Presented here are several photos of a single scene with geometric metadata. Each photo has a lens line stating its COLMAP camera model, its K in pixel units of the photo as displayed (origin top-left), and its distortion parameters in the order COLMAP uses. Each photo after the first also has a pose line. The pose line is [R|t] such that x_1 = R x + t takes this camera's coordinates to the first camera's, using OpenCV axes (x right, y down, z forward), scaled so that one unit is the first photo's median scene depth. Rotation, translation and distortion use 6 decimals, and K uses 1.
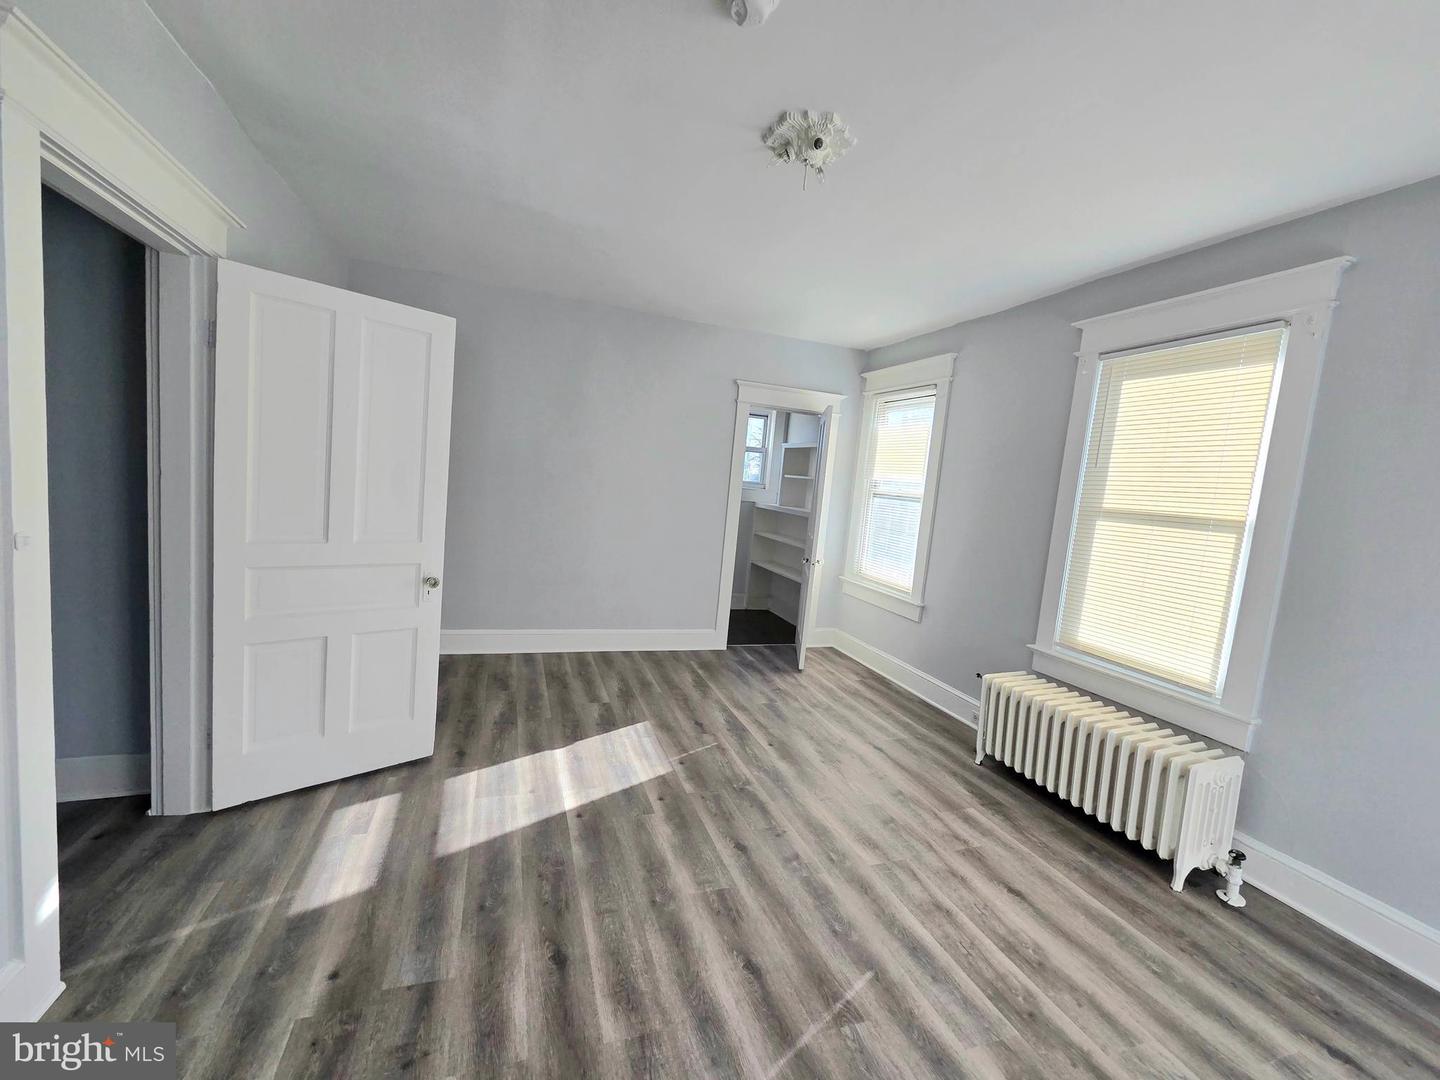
lens RADIAL K [[590.5, 0, 718.2], [0, 590.5, 540.6], [0, 0, 1]] dist [0.003151, -0.001259]
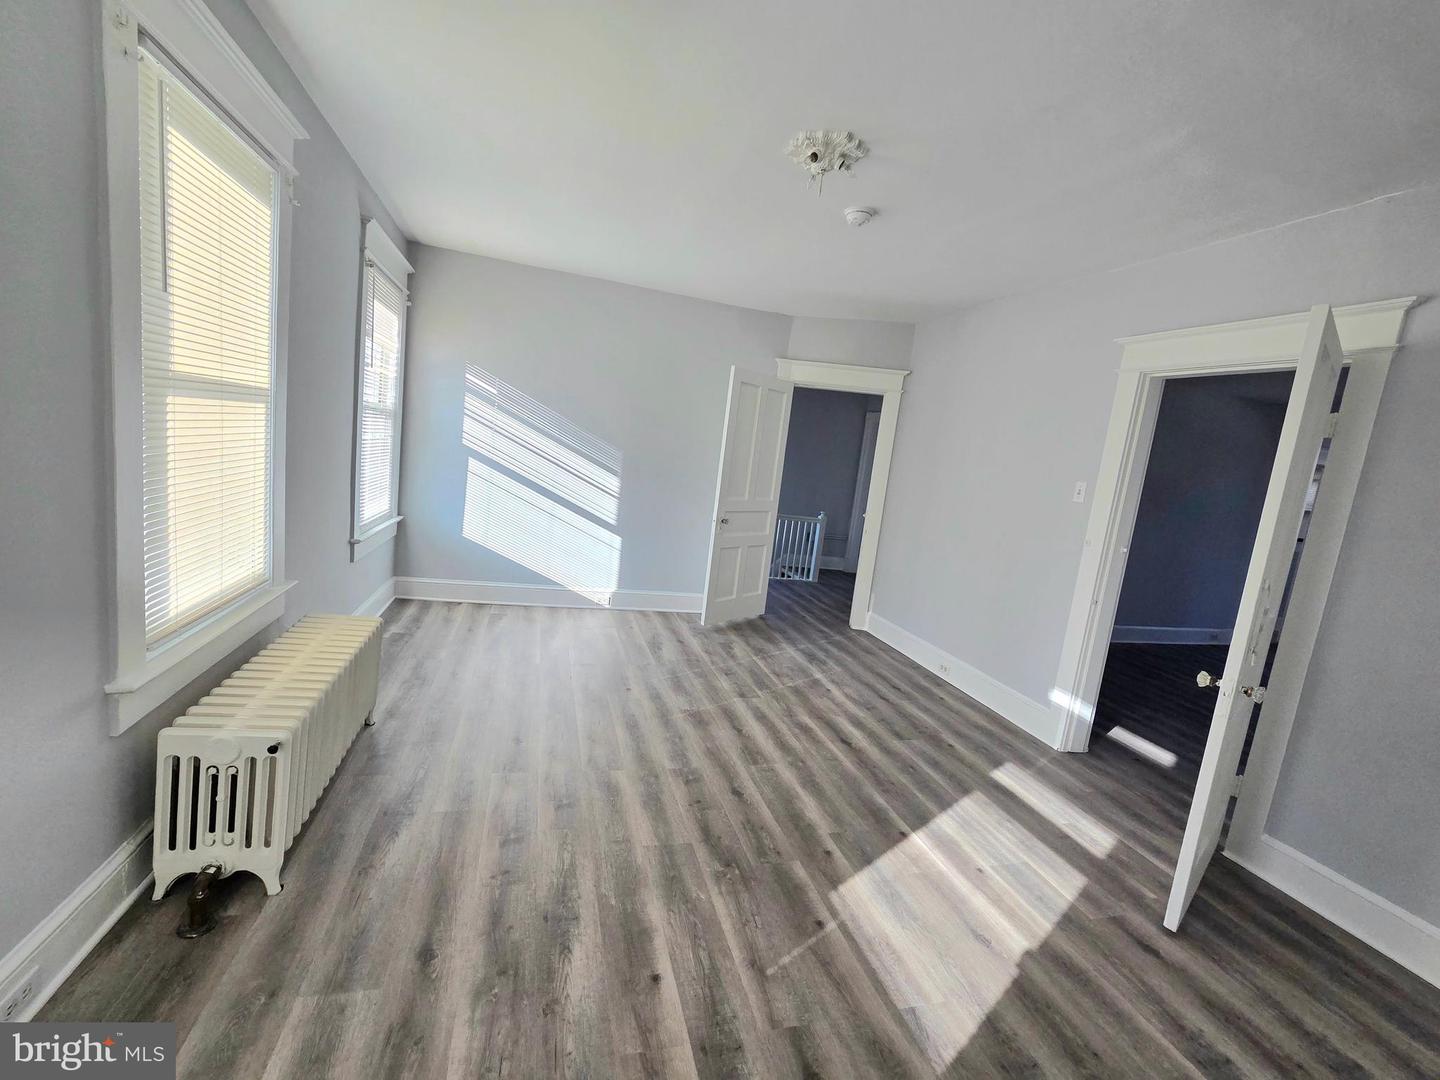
lens RADIAL K [[590.5, 0, 709.8], [0, 590.5, 537.4], [0, 0, 1]] dist [0.003151, -0.001259]
pose [[-0.976537, -0.211979, 0.037948, 0.133497], [-0.196267, 0.948601, 0.248265, -0.165671], [-0.088624, 0.234993, -0.967948, 1.775533]]
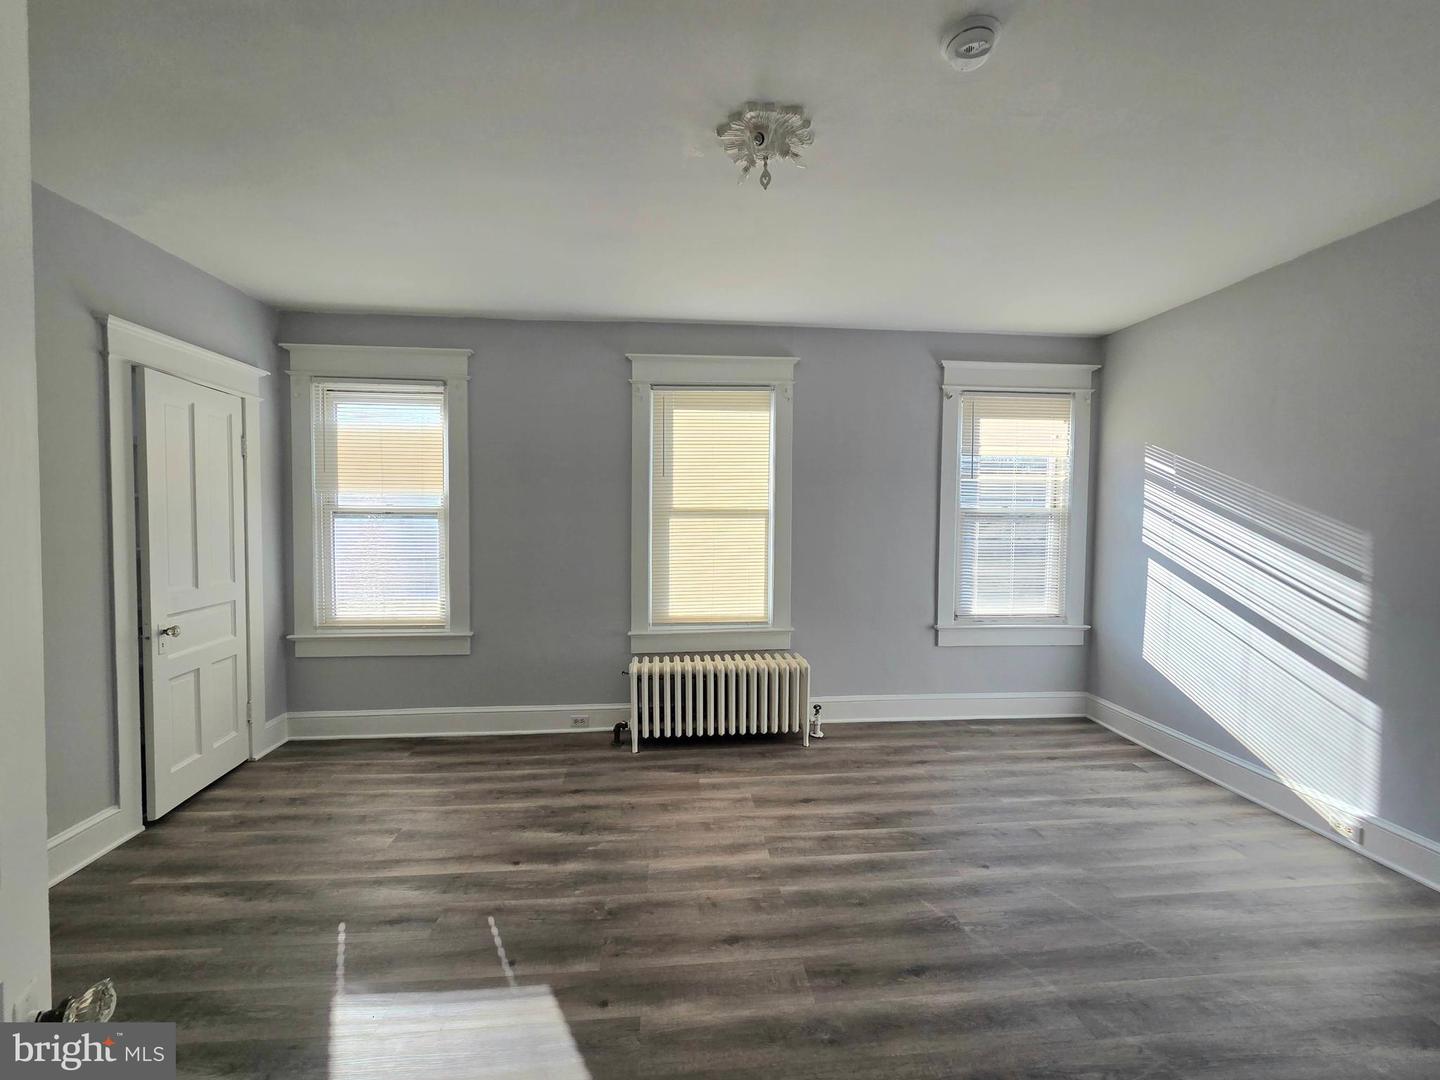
lens RADIAL K [[590.5, 0, 712.9], [0, 590.5, 536.9], [0, 0, 1]] dist [0.003151, -0.001259]
pose [[0.251241, -0.117217, 0.960801, -0.648279], [0.119906, 0.988763, 0.089274, -0.113544], [-0.960469, 0.092776, 0.262473, 0.690670]]
